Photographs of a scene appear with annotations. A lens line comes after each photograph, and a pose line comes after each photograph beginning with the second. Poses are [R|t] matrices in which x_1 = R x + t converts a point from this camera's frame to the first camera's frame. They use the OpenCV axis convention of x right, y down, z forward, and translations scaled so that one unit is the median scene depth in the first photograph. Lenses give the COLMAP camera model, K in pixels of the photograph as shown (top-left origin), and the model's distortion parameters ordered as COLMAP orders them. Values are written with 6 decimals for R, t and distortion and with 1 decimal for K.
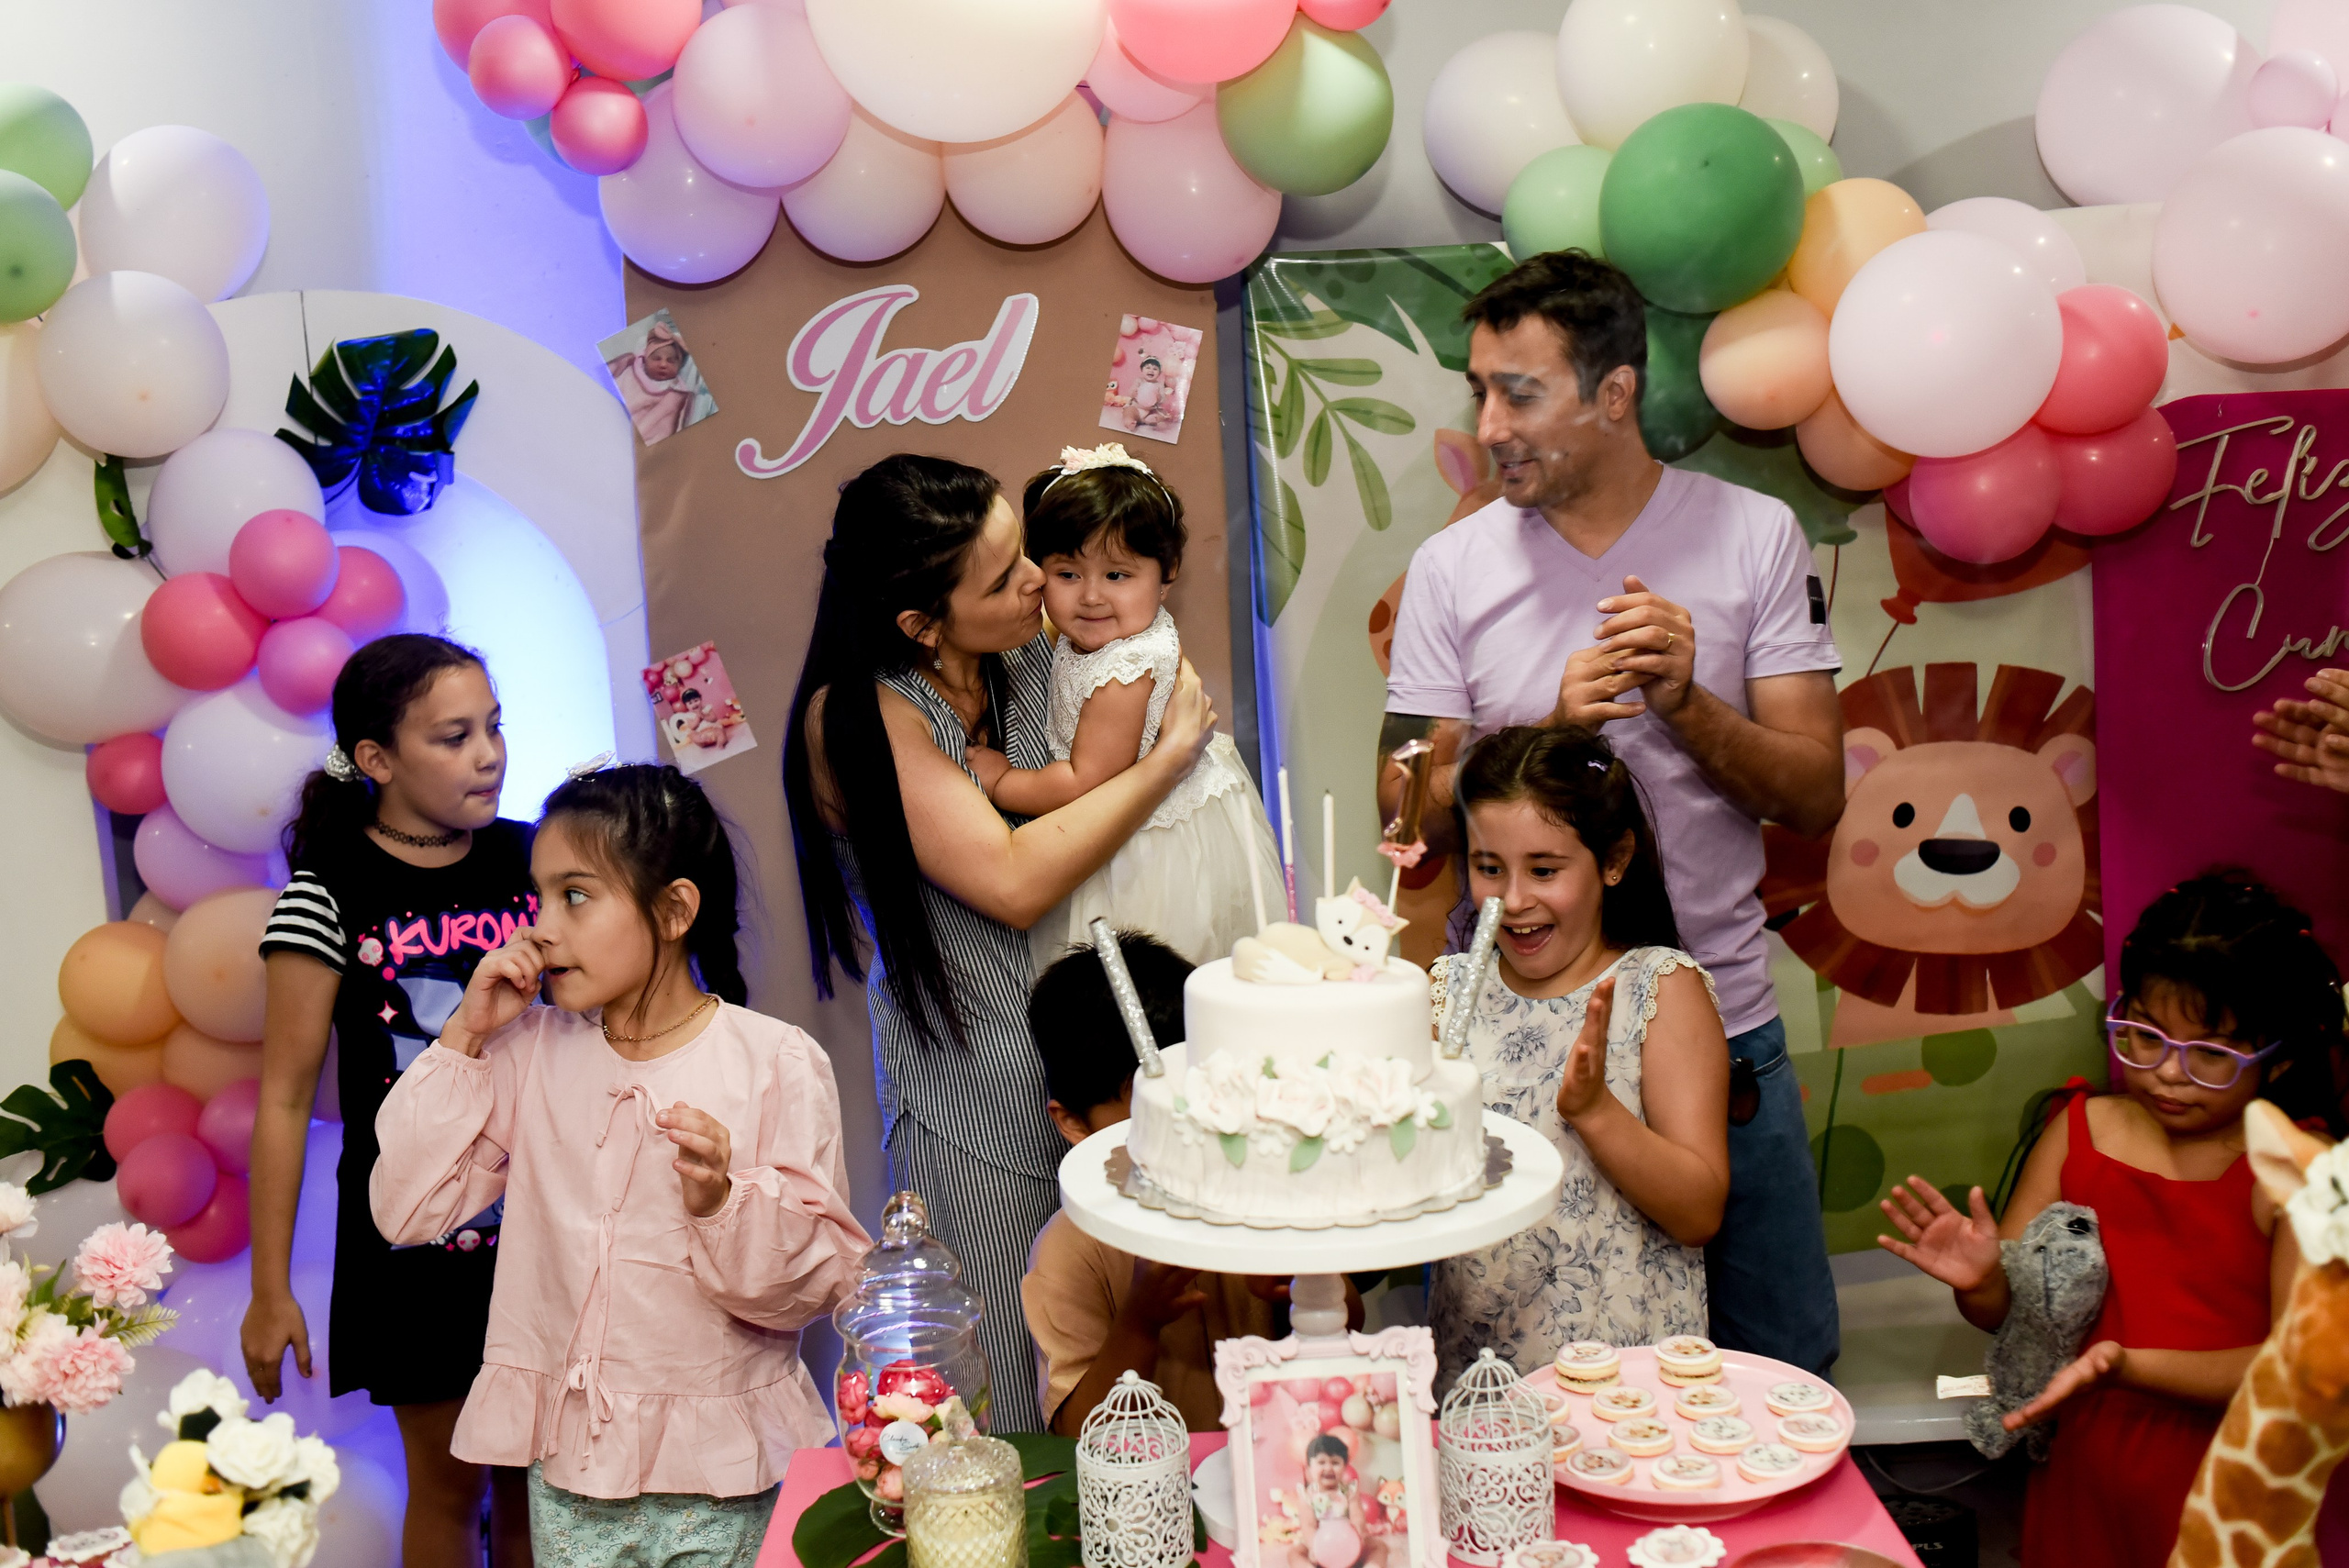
lens RADIAL K [[2390.8, 0, 1181.0], [0, 2390.8, 785.4], [0, 0, 1]] dist [-0.085382, 0.095501]
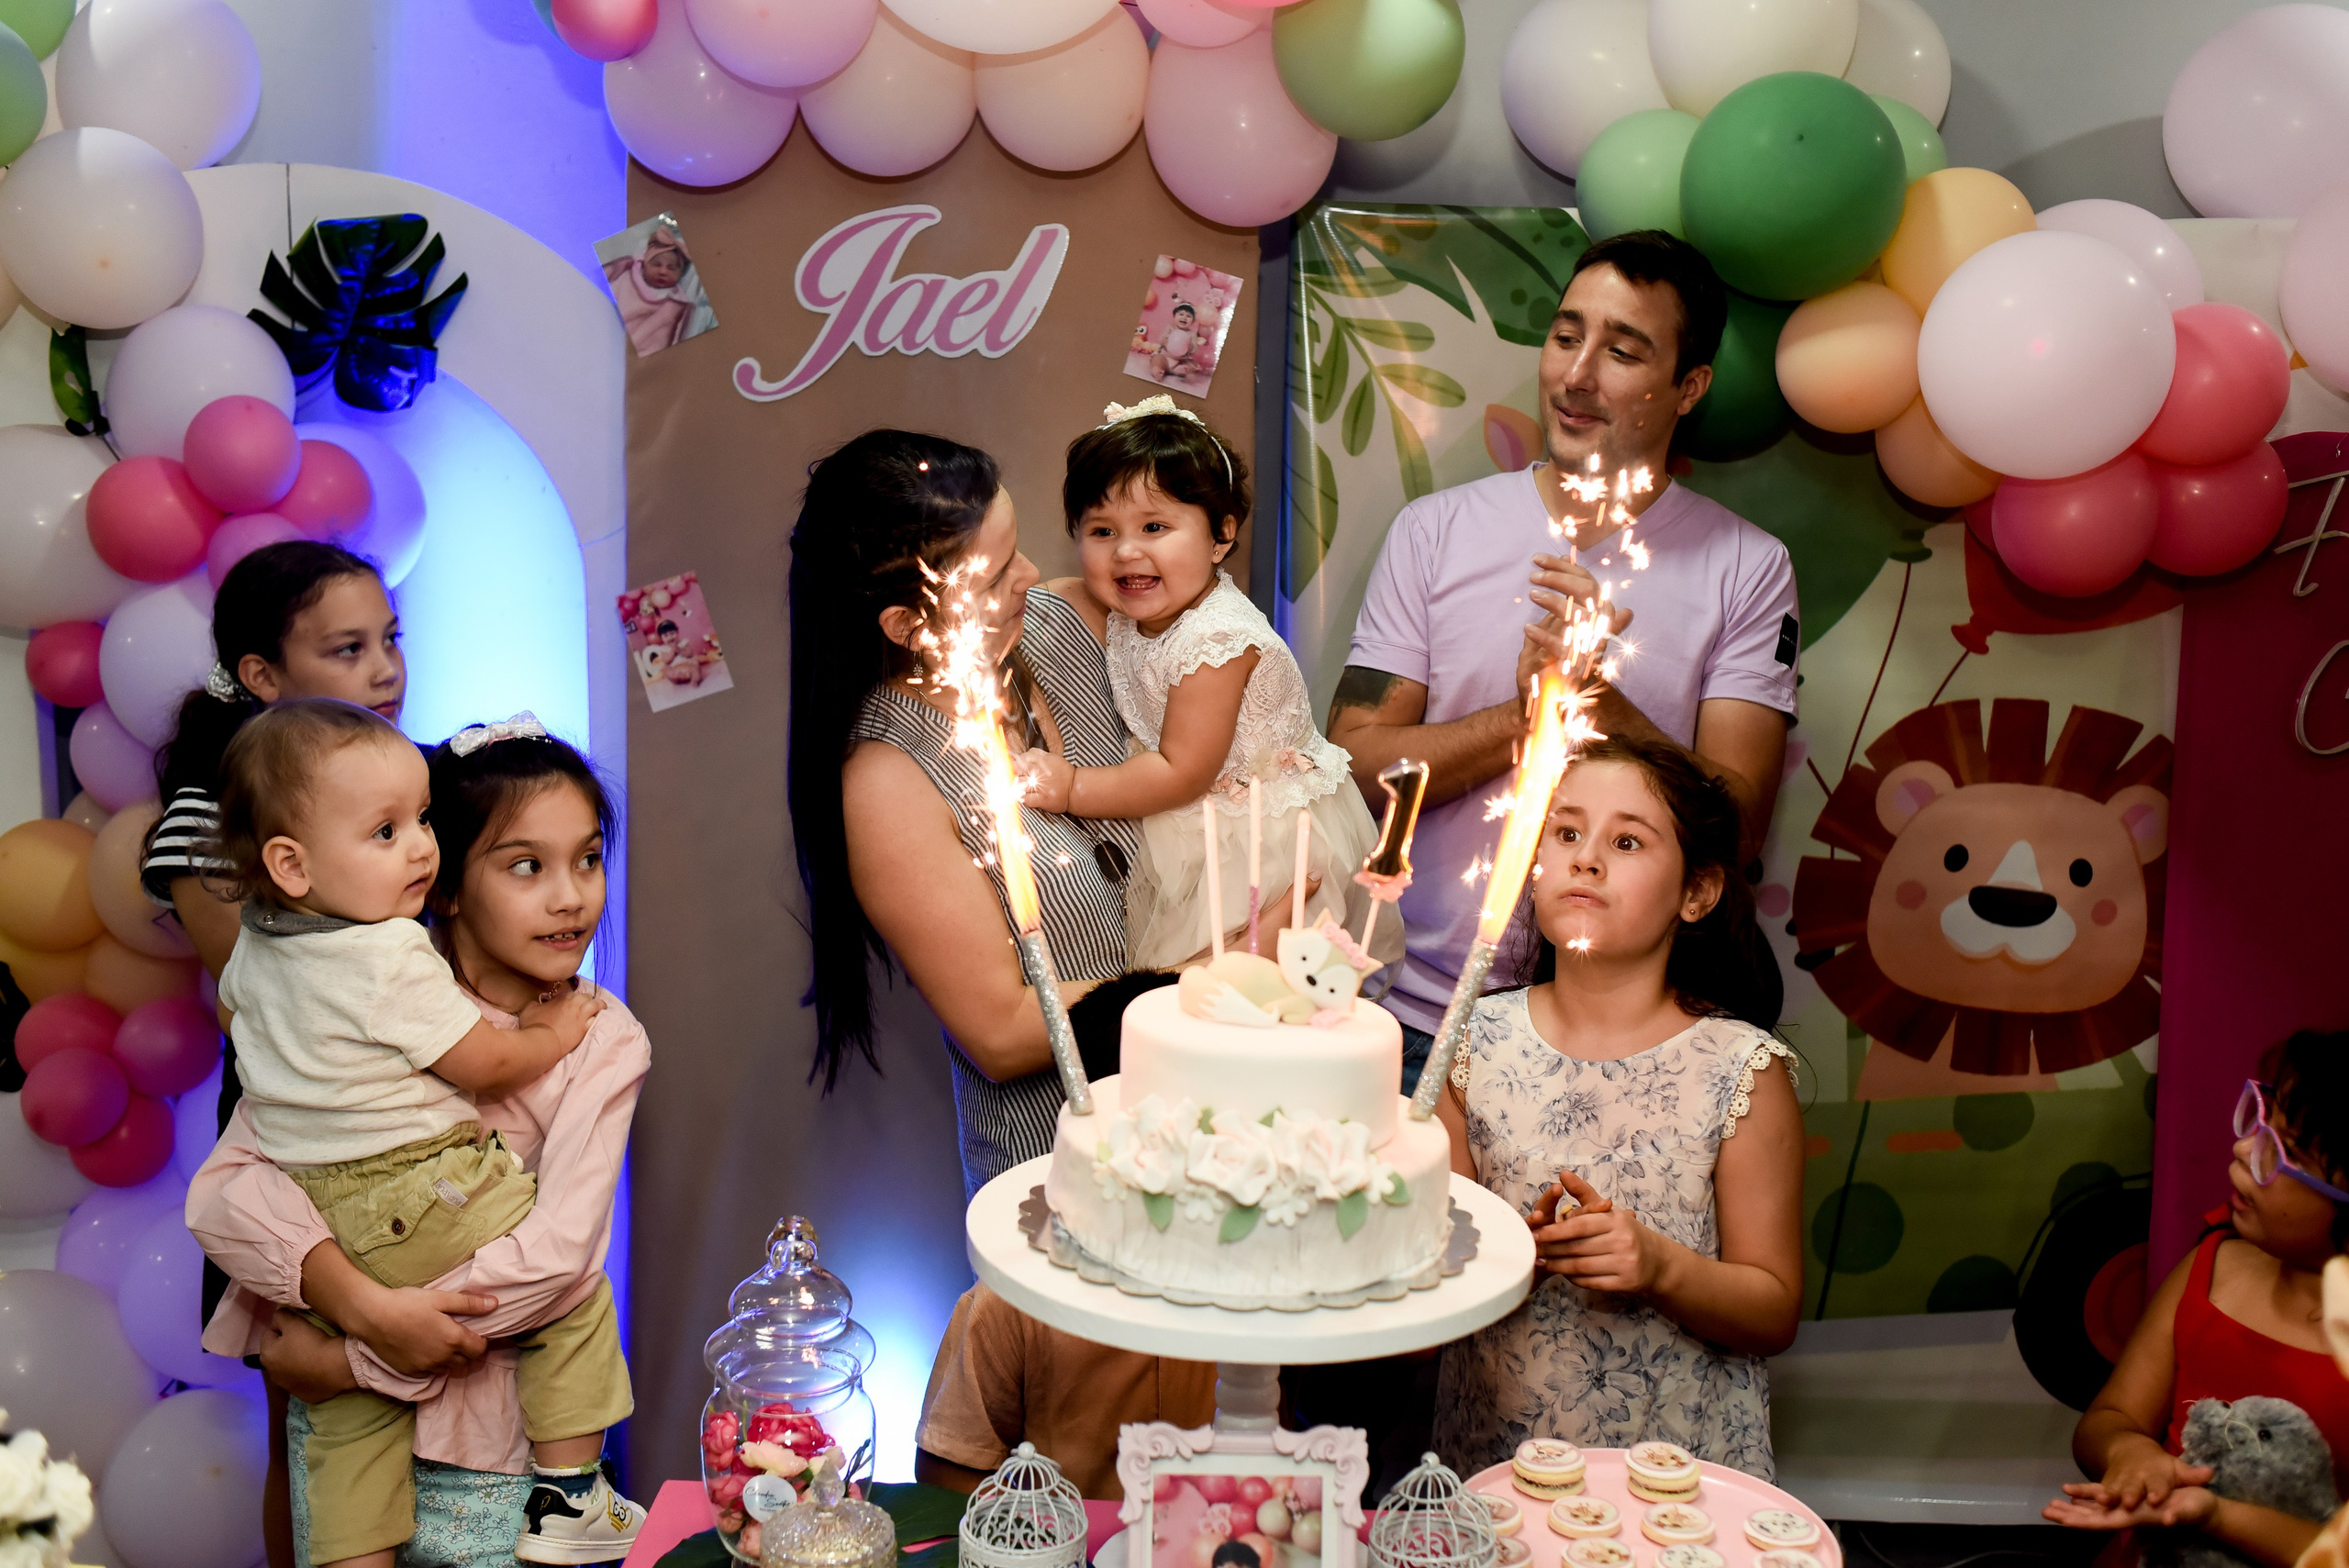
lens RADIAL K [[2390.8, 0, 1181.0], [0, 2390.8, 785.4], [0, 0, 1]] dist [-0.085382, 0.095501]
pose [[0.996567, 0.080346, -0.019955, 0.019749], [-0.079926, 0.996579, 0.021026, -0.012248], [0.021576, -0.019359, 0.999580, 0.071320]]
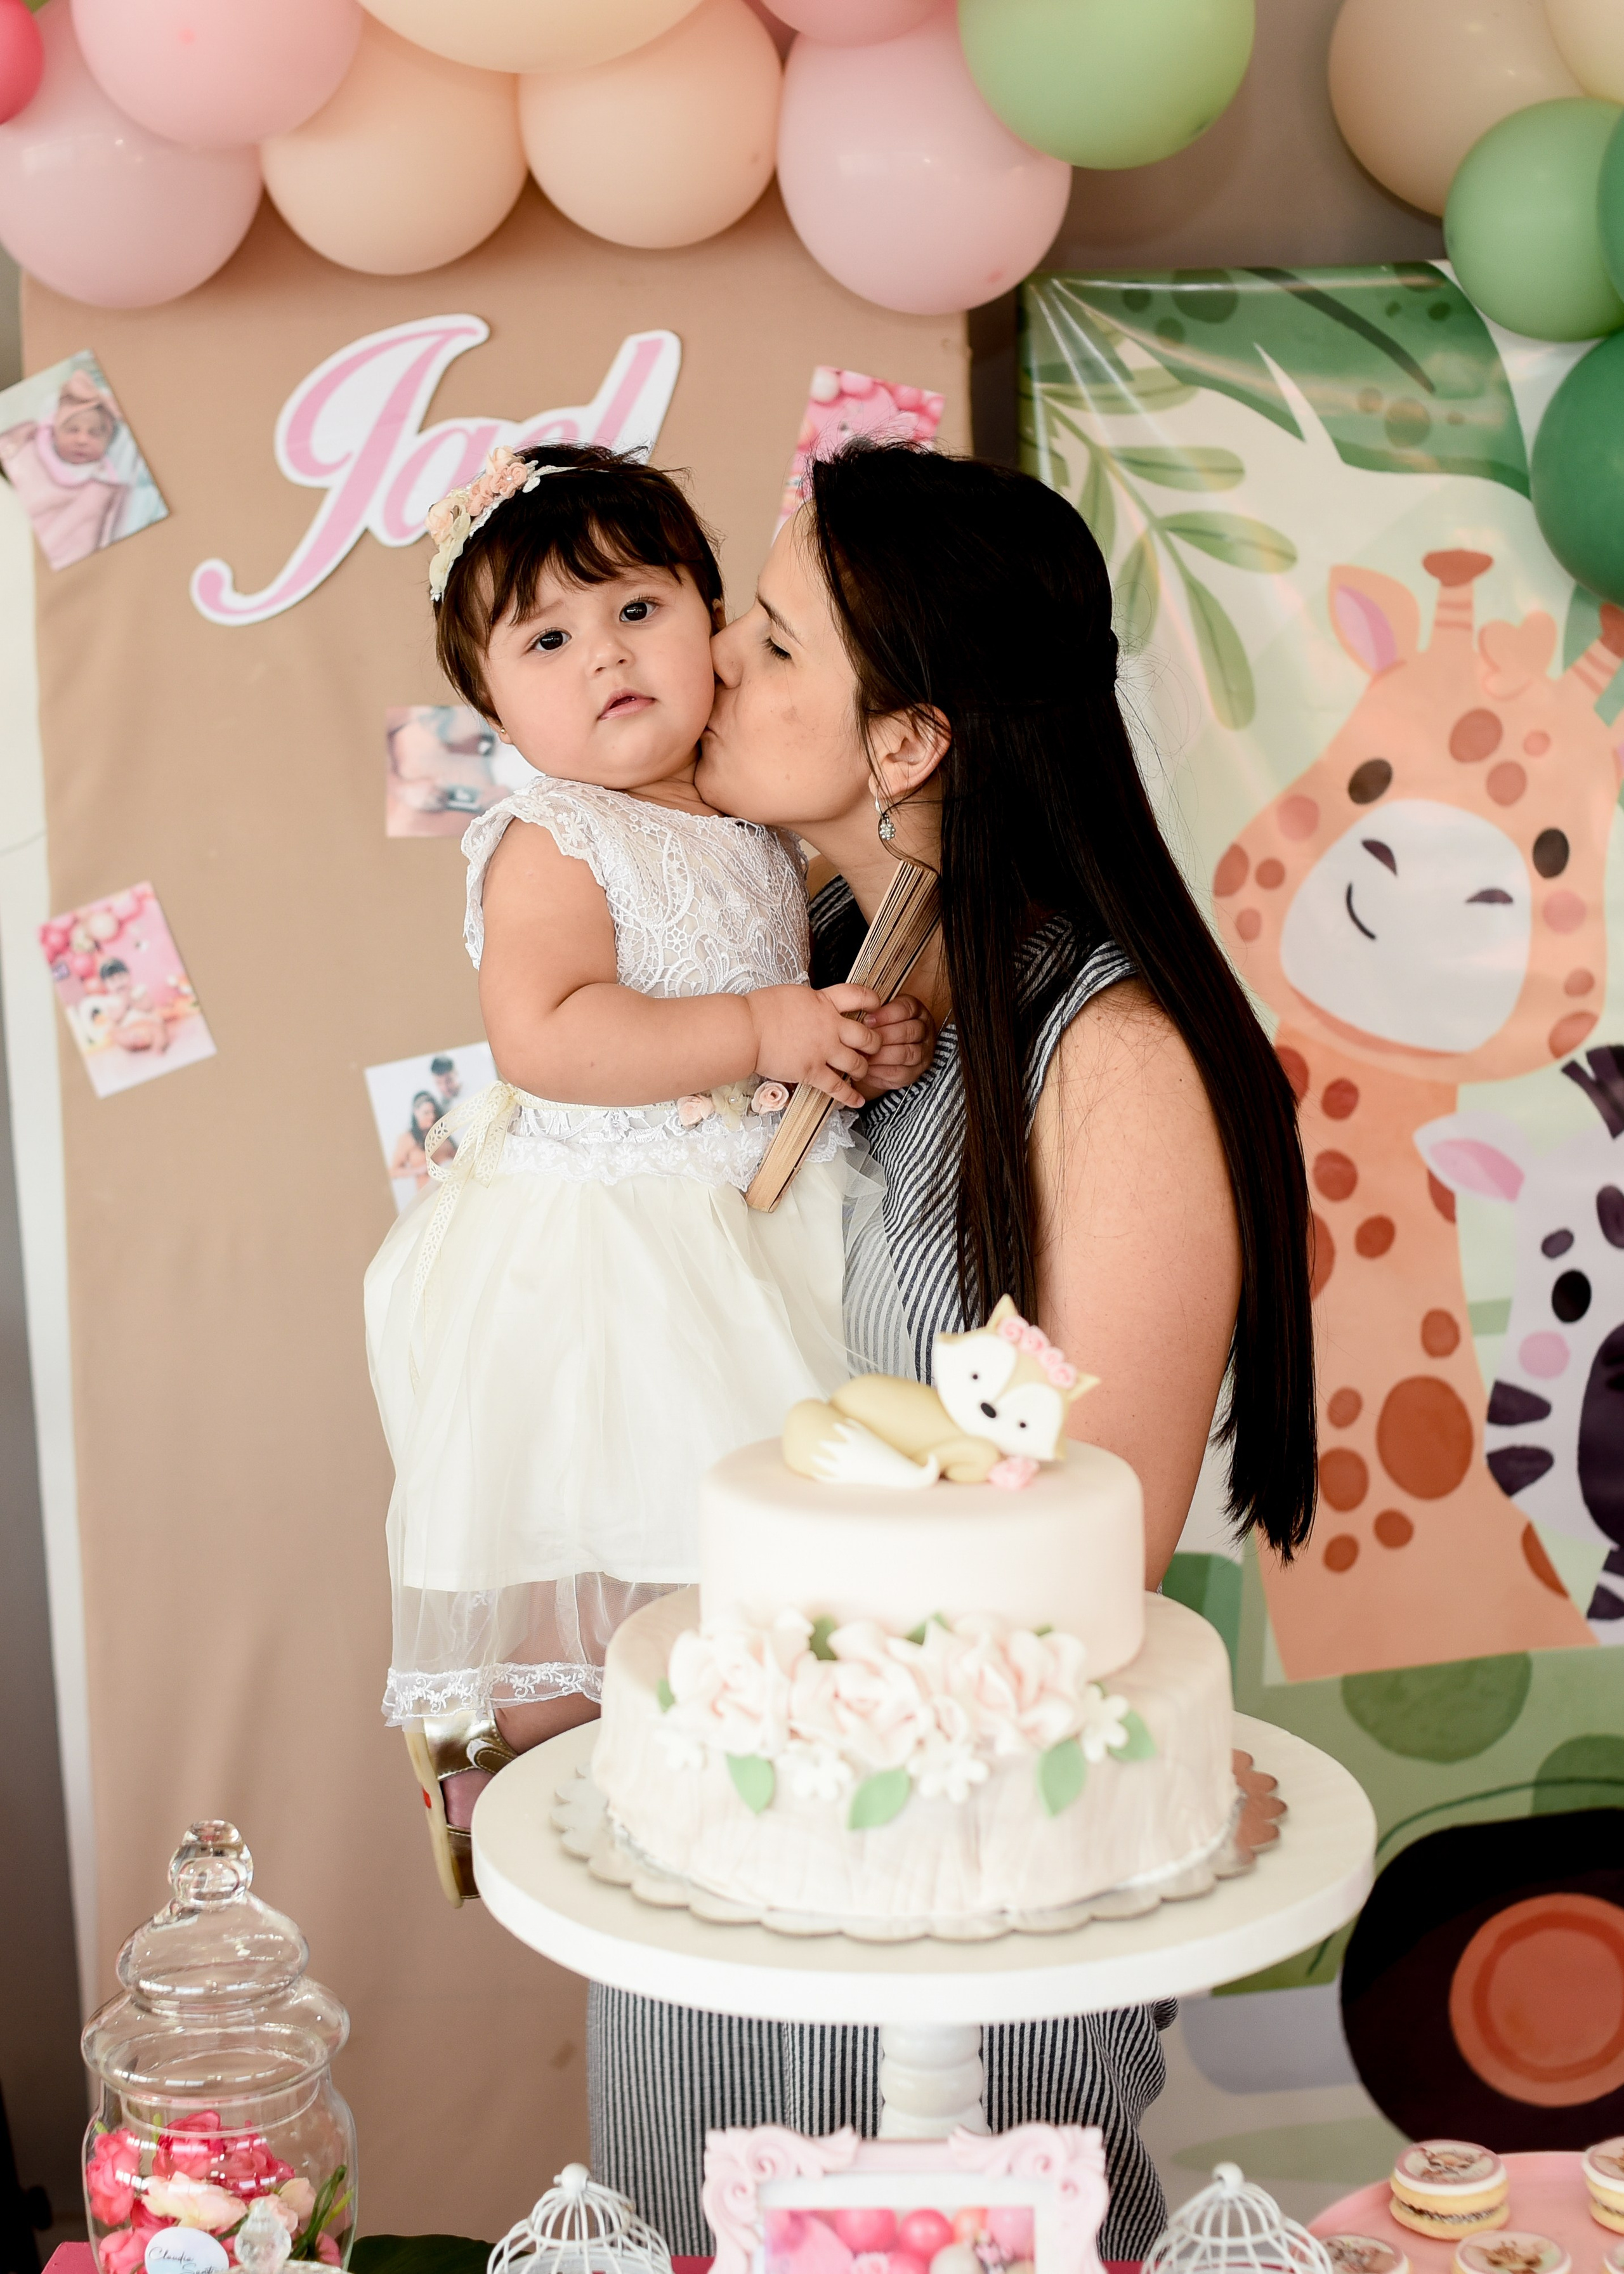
lens RADIAL K [[3472.1, 0, 750.9], [0, 3472.1, 1139.3], [0, 0, 1]] dist [-0.084454, 0.087850]
pose [[0.994785, 0.031609, -0.096968, 0.052839], [-0.031791, 0.999494, -0.000339, 0.002112], [0.096909, 0.003420, 0.995287, 0.114290]]
